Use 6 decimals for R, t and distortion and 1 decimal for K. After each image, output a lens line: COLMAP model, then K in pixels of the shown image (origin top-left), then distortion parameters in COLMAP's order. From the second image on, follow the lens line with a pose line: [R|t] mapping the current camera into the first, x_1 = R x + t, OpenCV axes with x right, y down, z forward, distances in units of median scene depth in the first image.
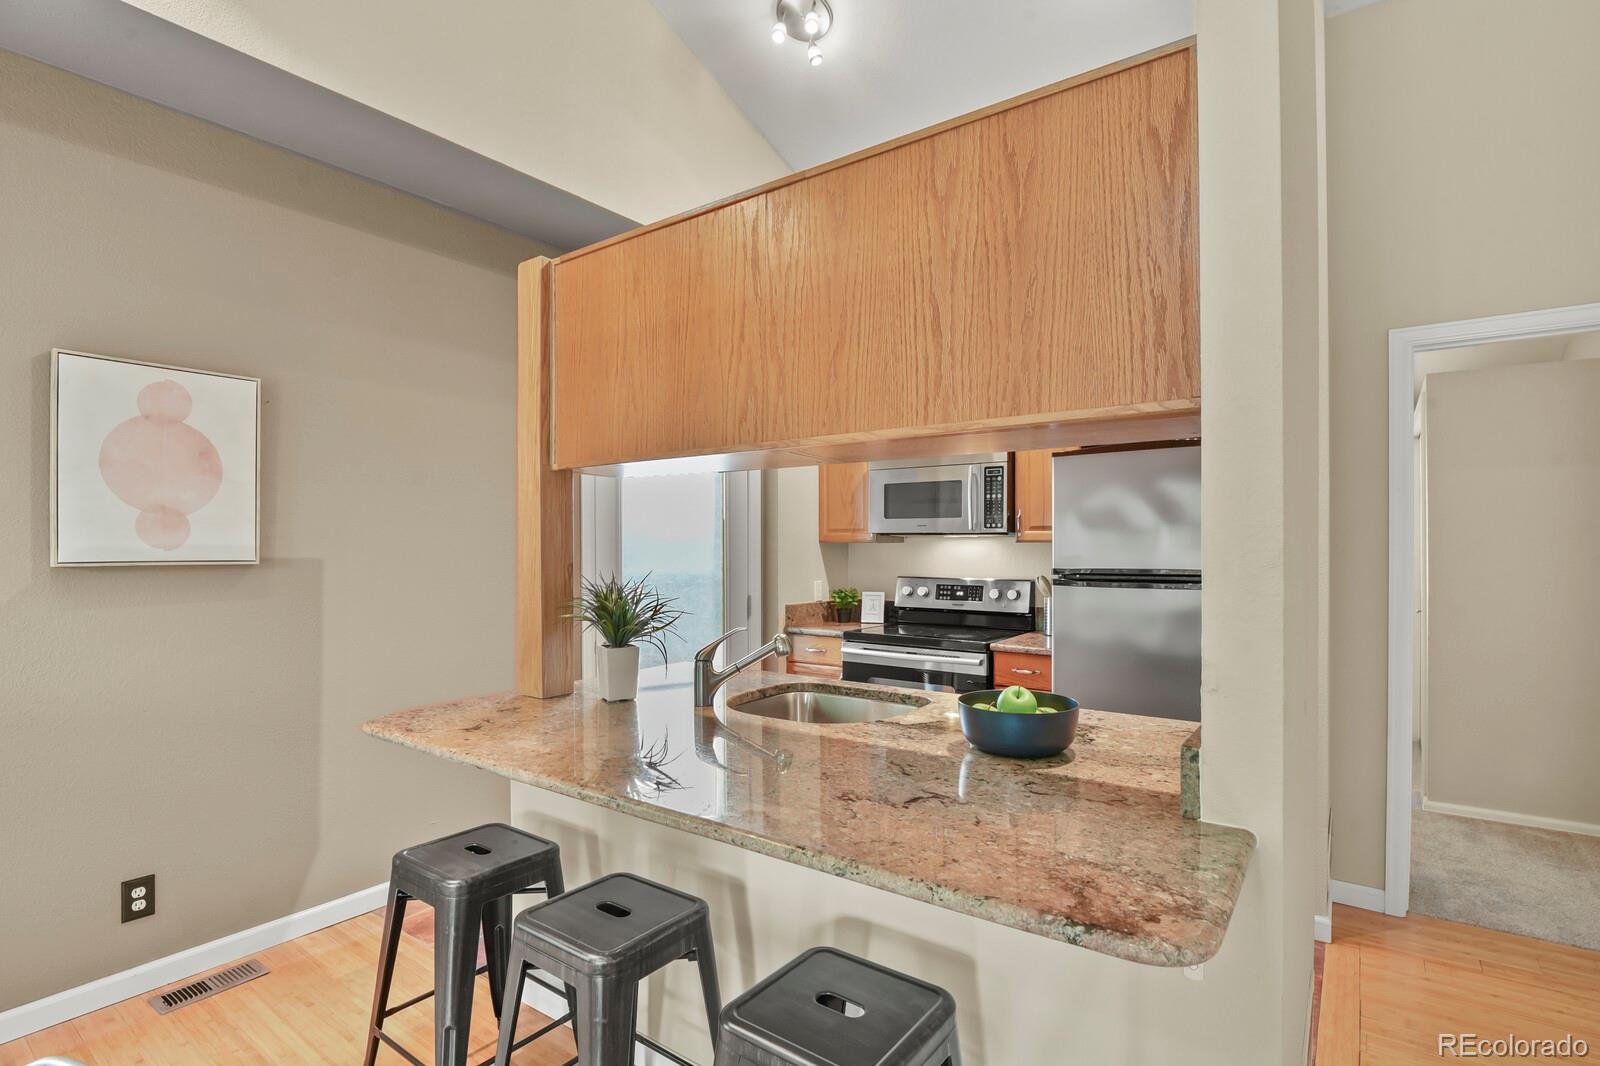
lens RADIAL K [[776.8, 0, 804.1], [0, 776.8, 538.3], [0, 0, 1]] dist [-0.014578, -0.001954]
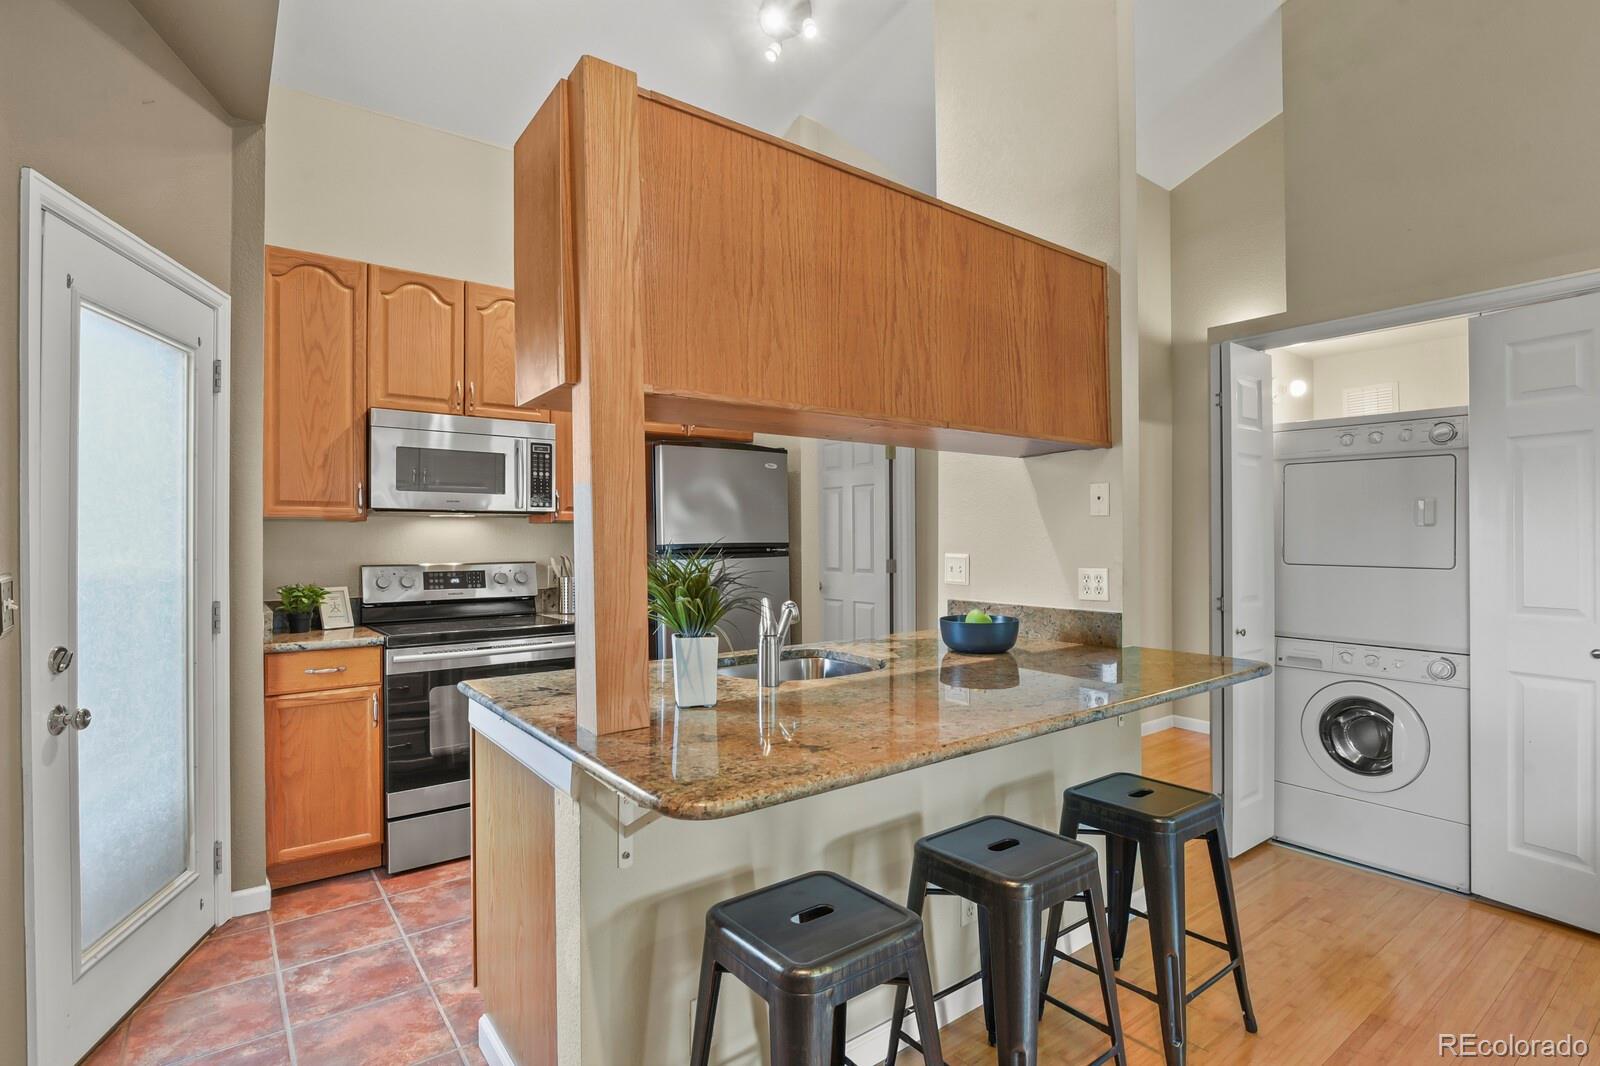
lens RADIAL K [[776.8, 0, 798.4], [0, 776.8, 531.4], [0, 0, 1]] dist [-0.014578, -0.001954]
pose [[0.283170, 0.009286, 0.959025, -0.688381], [-0.001238, 0.999956, -0.009316, 0.029898], [-0.959069, 0.001451, 0.283169, 0.493662]]
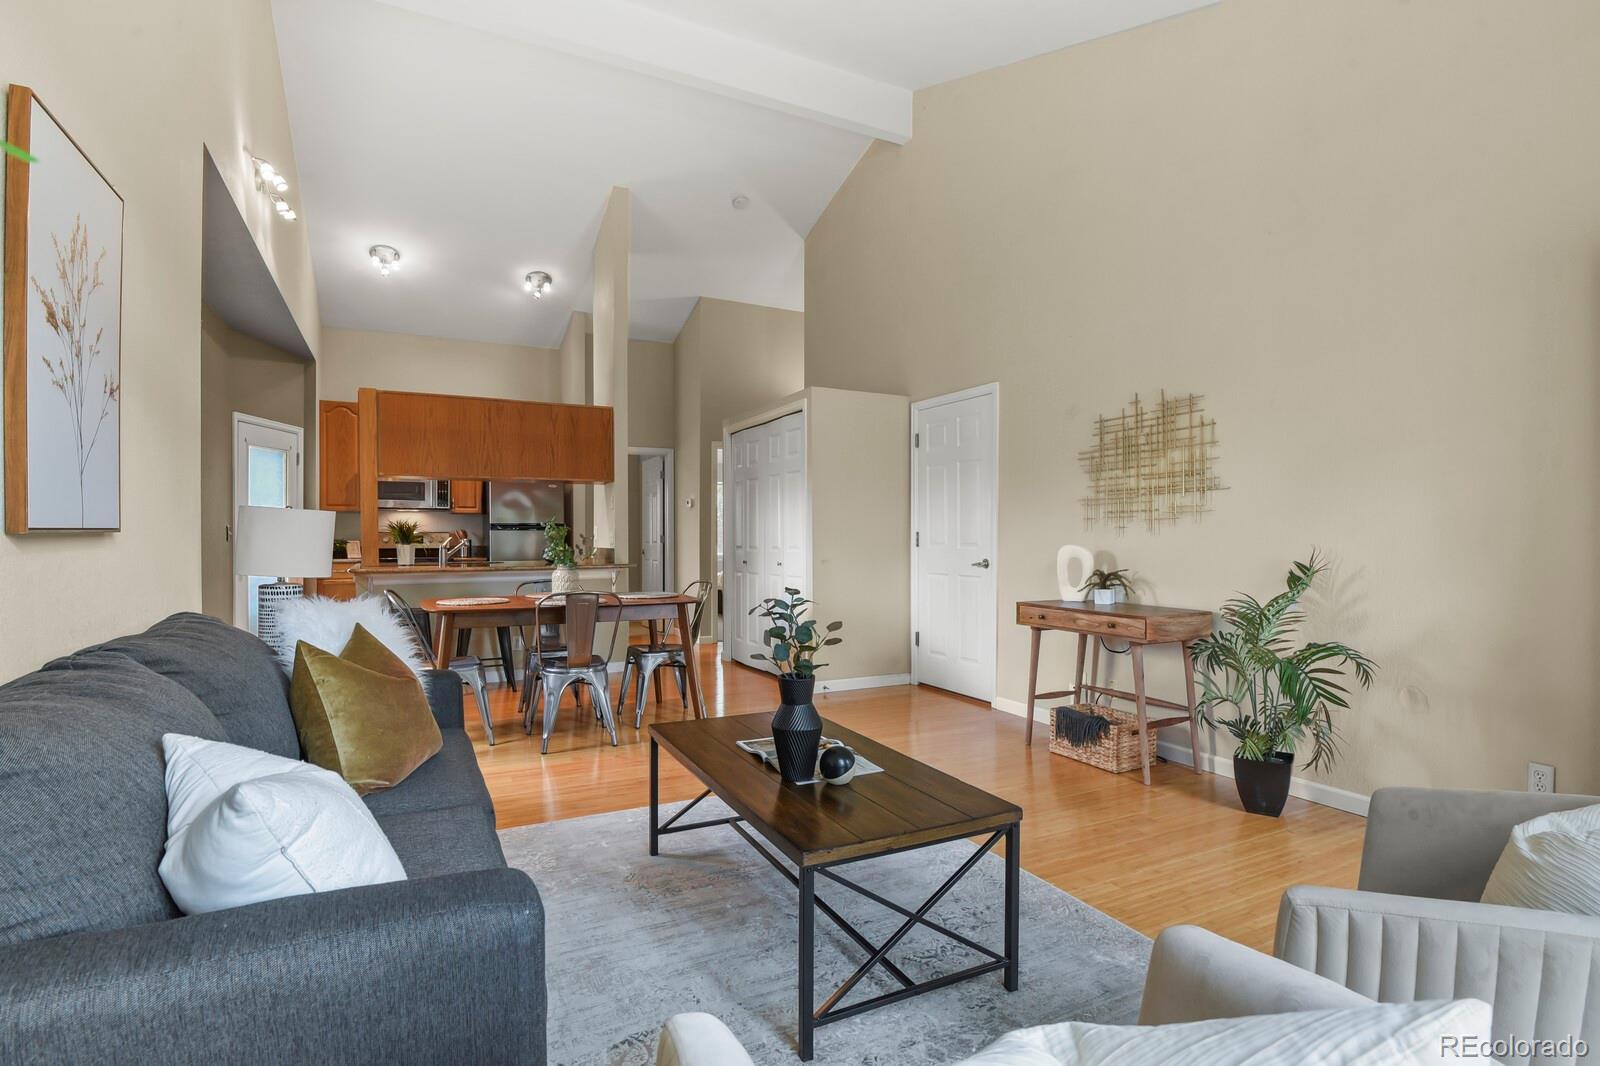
lens RADIAL K [[776.8, 0, 806.3], [0, 776.8, 541.7], [0, 0, 1]] dist [-0.014578, -0.001954]
pose [[0.443449, -0.002232, 0.896297, -1.424993], [-0.005702, 0.999970, 0.005312, 0.077513], [-0.896281, -0.007466, 0.443423, -0.979076]]
